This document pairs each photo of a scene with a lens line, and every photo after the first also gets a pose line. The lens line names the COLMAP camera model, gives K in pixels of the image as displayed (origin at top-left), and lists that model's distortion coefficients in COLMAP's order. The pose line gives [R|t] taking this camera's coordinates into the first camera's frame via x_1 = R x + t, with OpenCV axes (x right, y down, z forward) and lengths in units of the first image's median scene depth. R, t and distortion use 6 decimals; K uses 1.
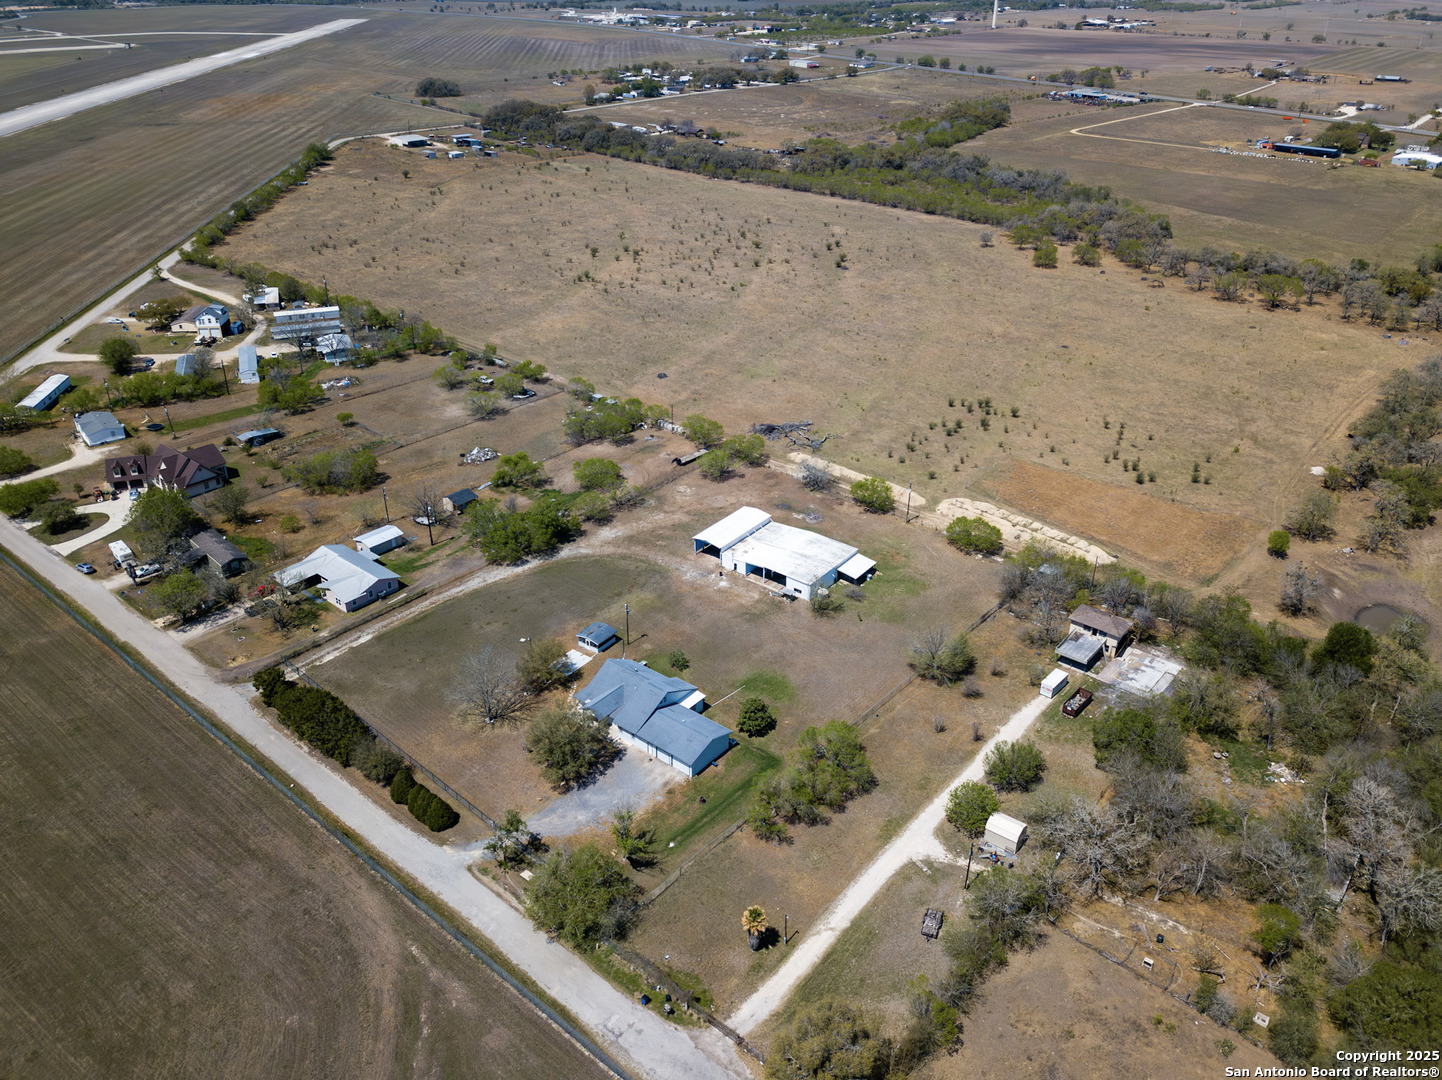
lens RADIAL K [[1056.6, 0, 721.0], [0, 1056.6, 540.0], [0, 0, 1]] dist [0.016295, 0.000273]
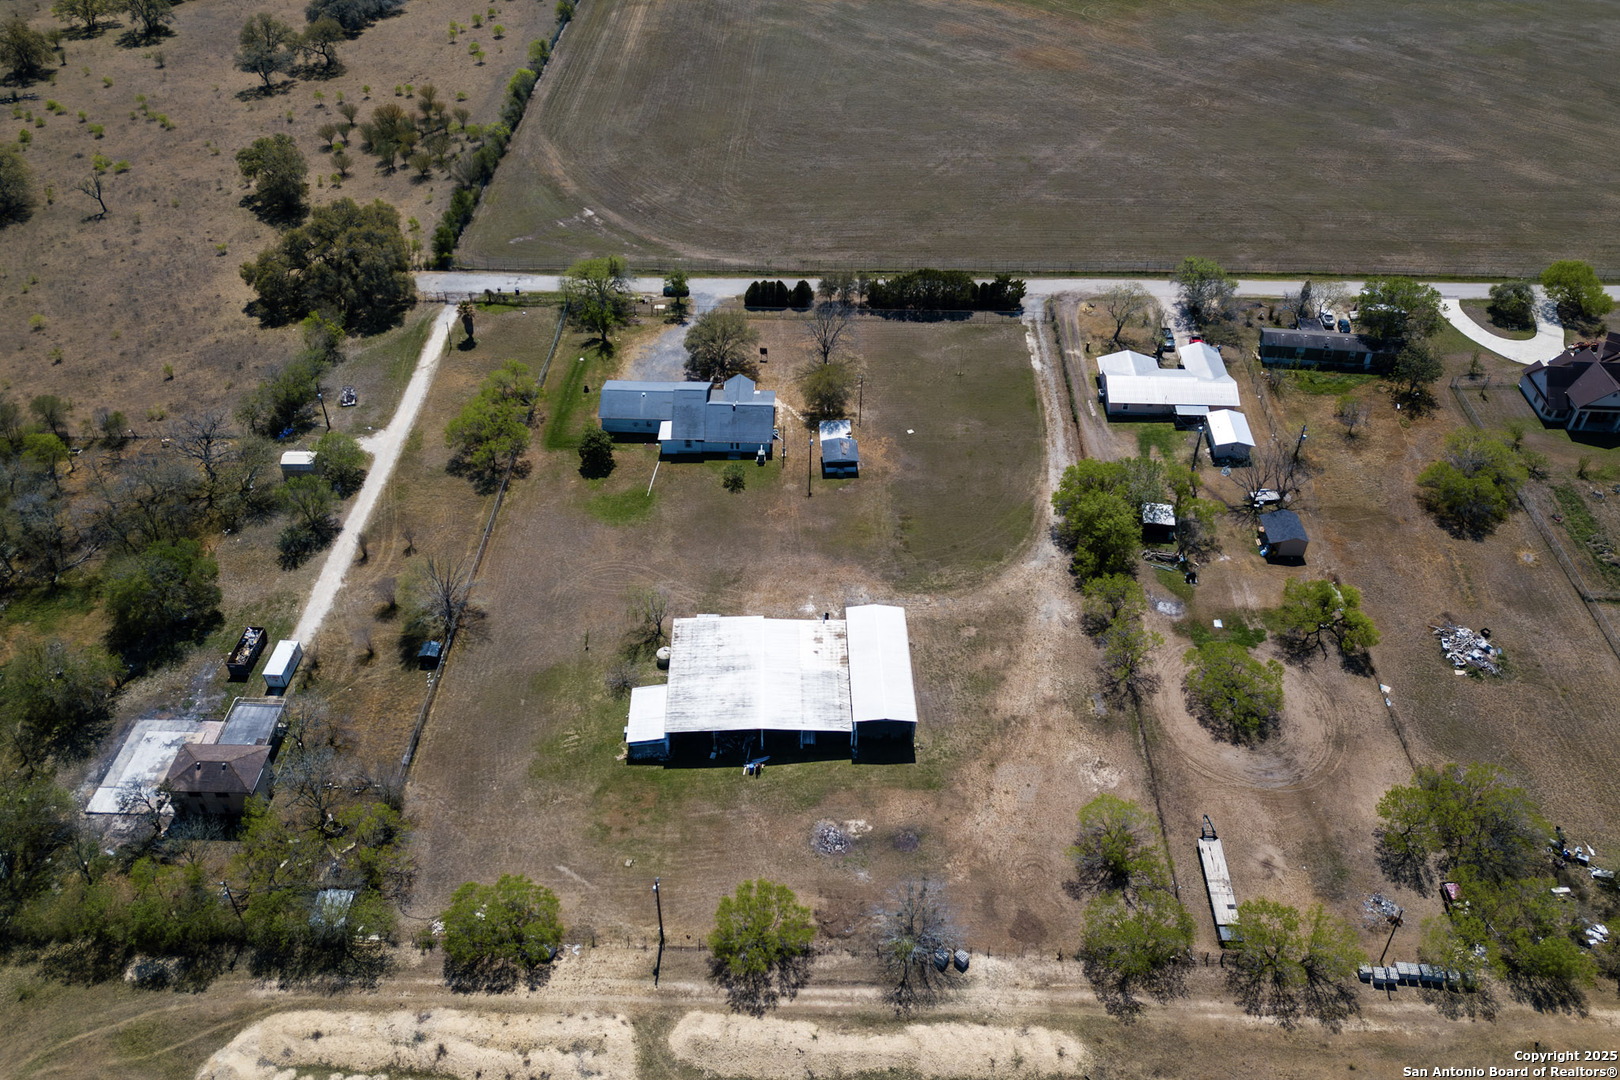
lens RADIAL K [[1204.1, 0, 810.0], [0, 1204.1, 540.0], [0, 0, 1]] dist [0.054549, -0.102537]
pose [[-0.778719, 0.405749, -0.478502, 0.382844], [-0.316628, 0.404269, 0.858087, -0.690518], [0.541611, 0.819716, -0.186341, 1.238801]]
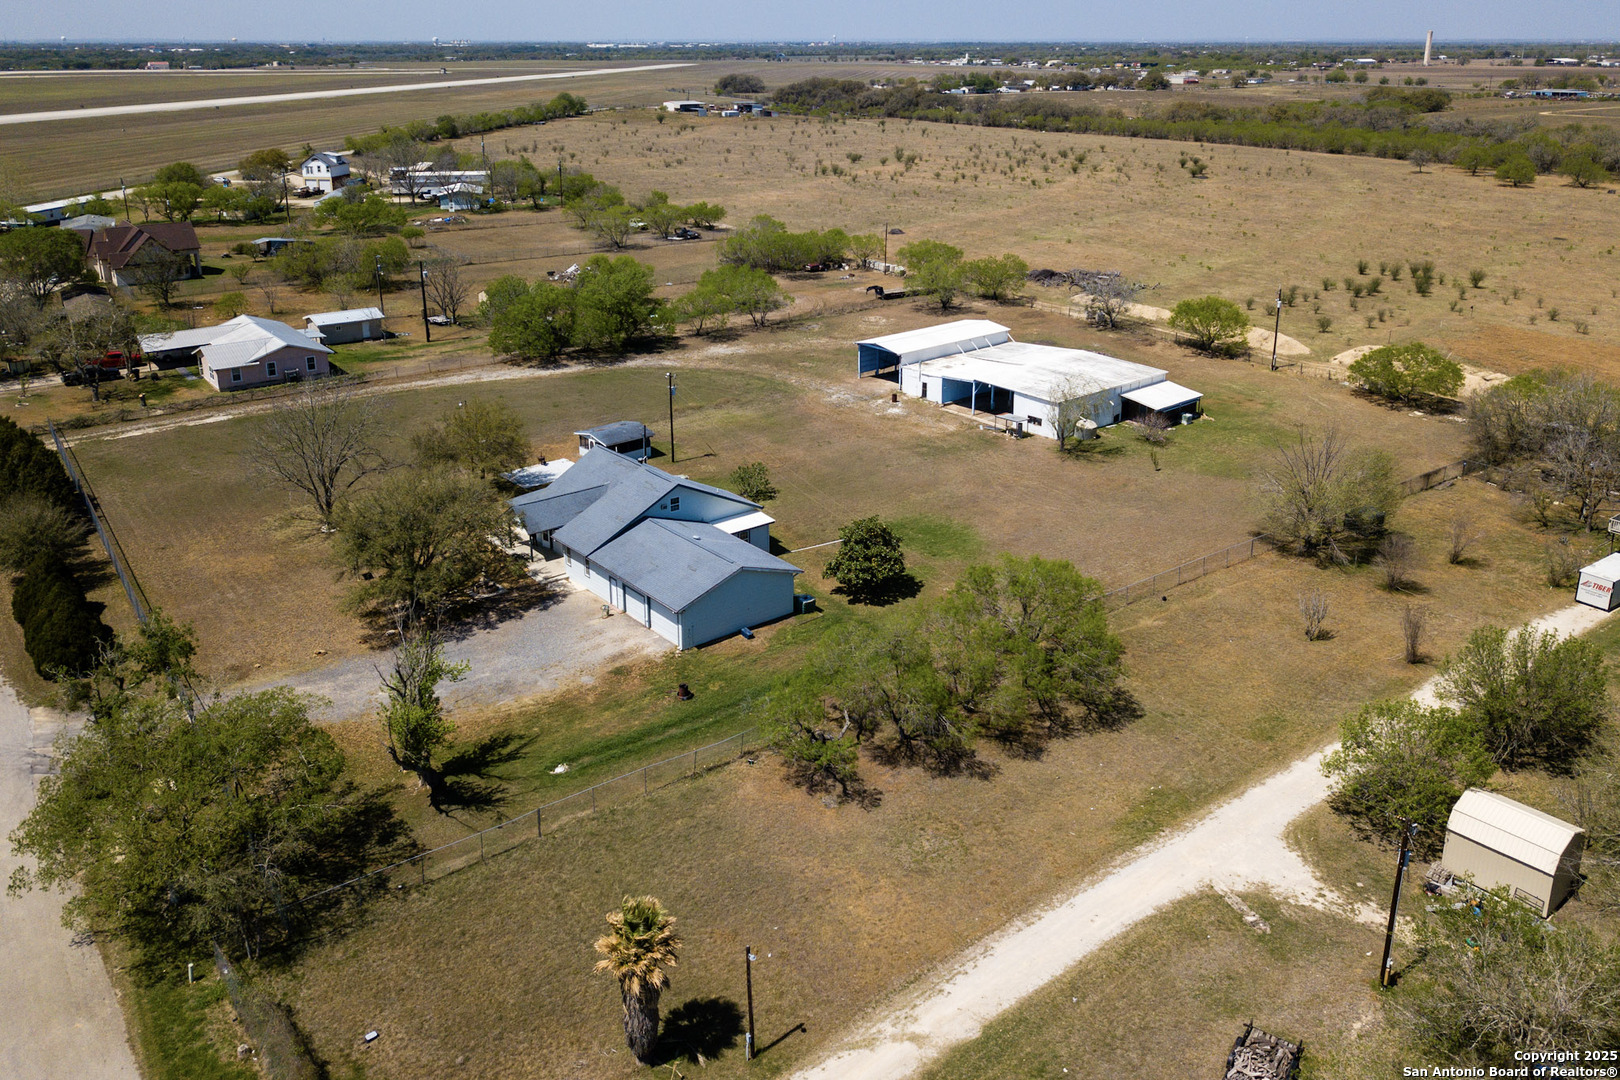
lens RADIAL K [[1204.1, 0, 810.0], [0, 1204.1, 540.0], [0, 0, 1]] dist [0.054549, -0.102537]
pose [[0.976940, 0.075871, -0.199580, 0.097650], [-0.096195, 0.990897, -0.094180, 0.189782], [0.190618, 0.111207, 0.975345, 0.462761]]
